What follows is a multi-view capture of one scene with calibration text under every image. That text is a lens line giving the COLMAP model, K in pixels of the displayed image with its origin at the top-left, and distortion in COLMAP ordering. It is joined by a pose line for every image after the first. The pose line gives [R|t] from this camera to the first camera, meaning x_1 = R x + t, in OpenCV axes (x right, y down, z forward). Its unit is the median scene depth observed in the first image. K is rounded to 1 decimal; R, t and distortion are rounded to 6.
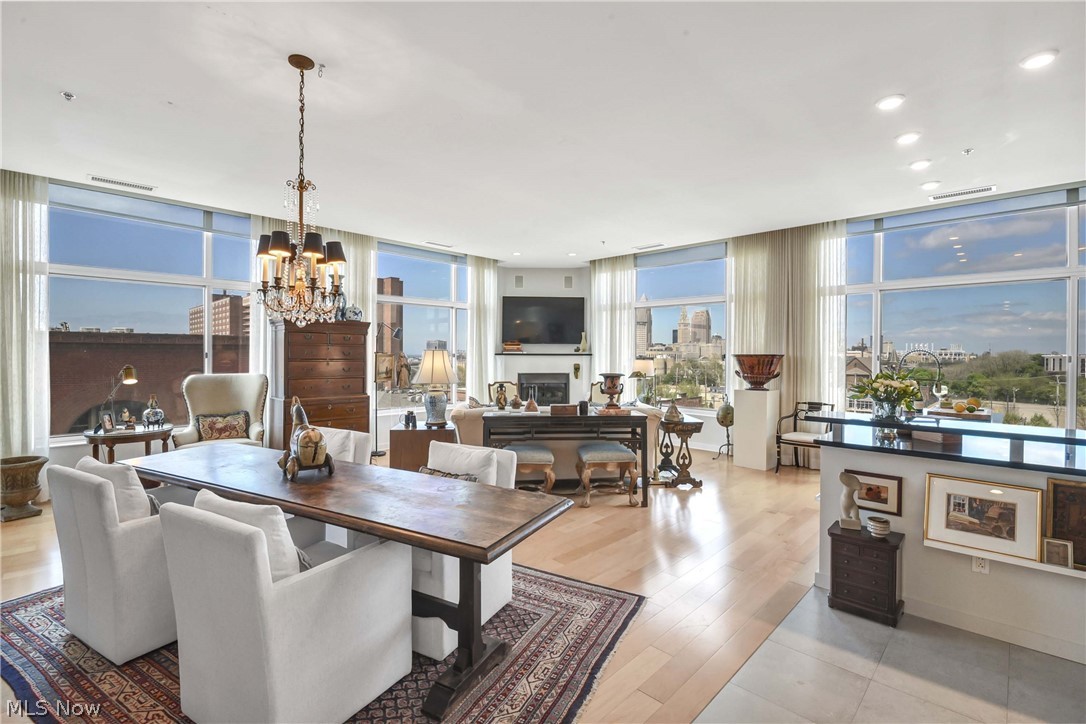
lens RADIAL K [[480.1, 0, 538.6], [0, 480.1, 358.9], [0, 0, 1]] dist [-0.002170, -0.000365]
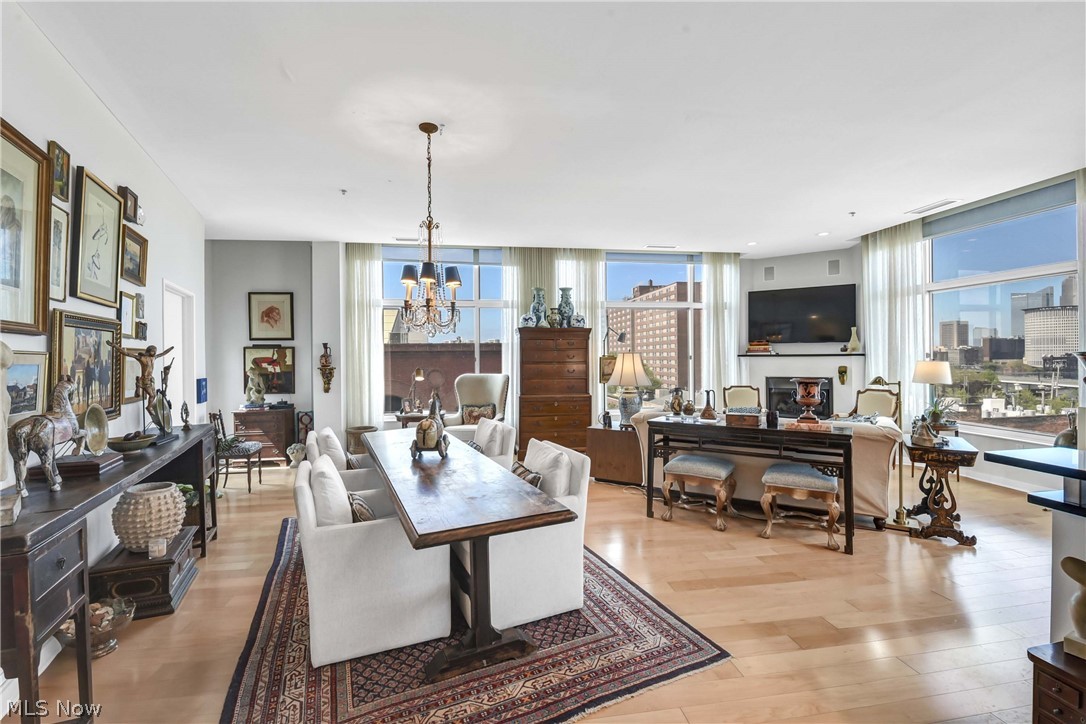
lens RADIAL K [[468.9, 0, 543.2], [0, 468.9, 359.6], [0, 0, 1]] dist [0.000157, -0.008976]
pose [[0.802252, -0.007411, -0.596939, 0.187549], [0.005985, 0.999973, -0.004371, -0.000818], [0.596955, -0.000066, 0.802274, 0.074860]]
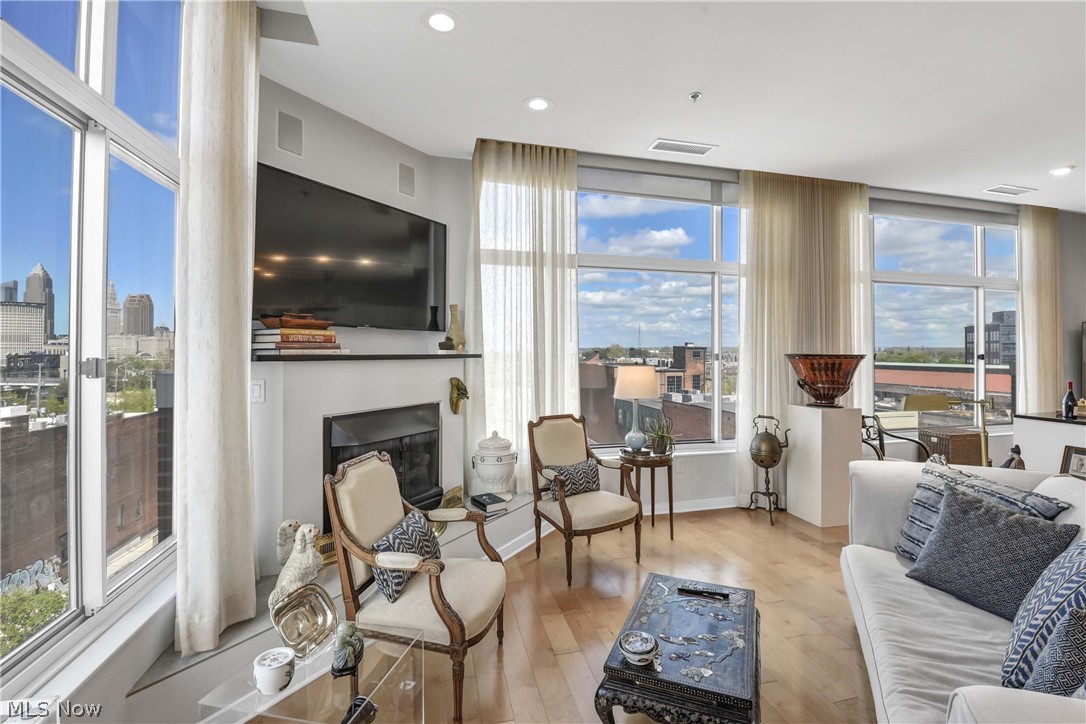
lens RADIAL K [[486.3, 0, 556.0], [0, 486.3, 358.0], [0, 0, 1]] dist [-0.002066, -0.000523]
pose [[0.508124, -0.015210, 0.861150, -0.308275], [0.008792, 0.999884, 0.012472, -0.015433], [-0.861239, 0.001234, 0.508199, 0.911204]]
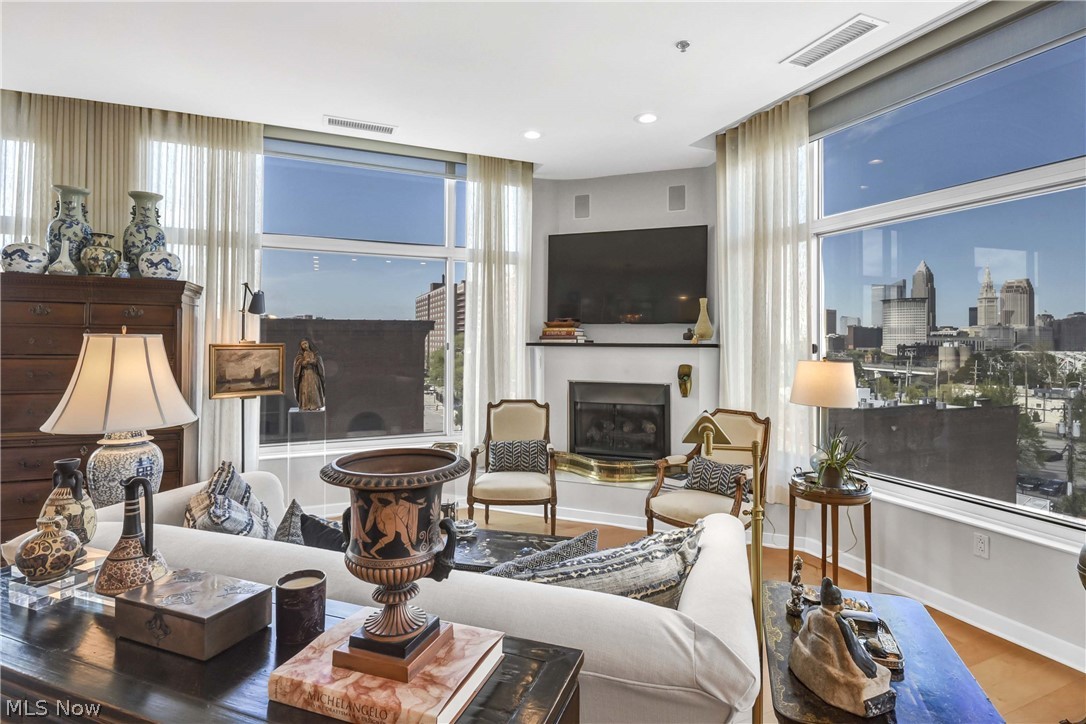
lens RADIAL K [[543.1, 0, 551.1], [0, 543.1, 339.5], [0, 0, 1]] dist [0.001846, -0.000226]
pose [[0.927628, 0.001484, -0.373502, 0.200666], [-0.005710, 0.999932, -0.010208, -0.011314], [0.373461, 0.011602, 0.927573, 0.588082]]
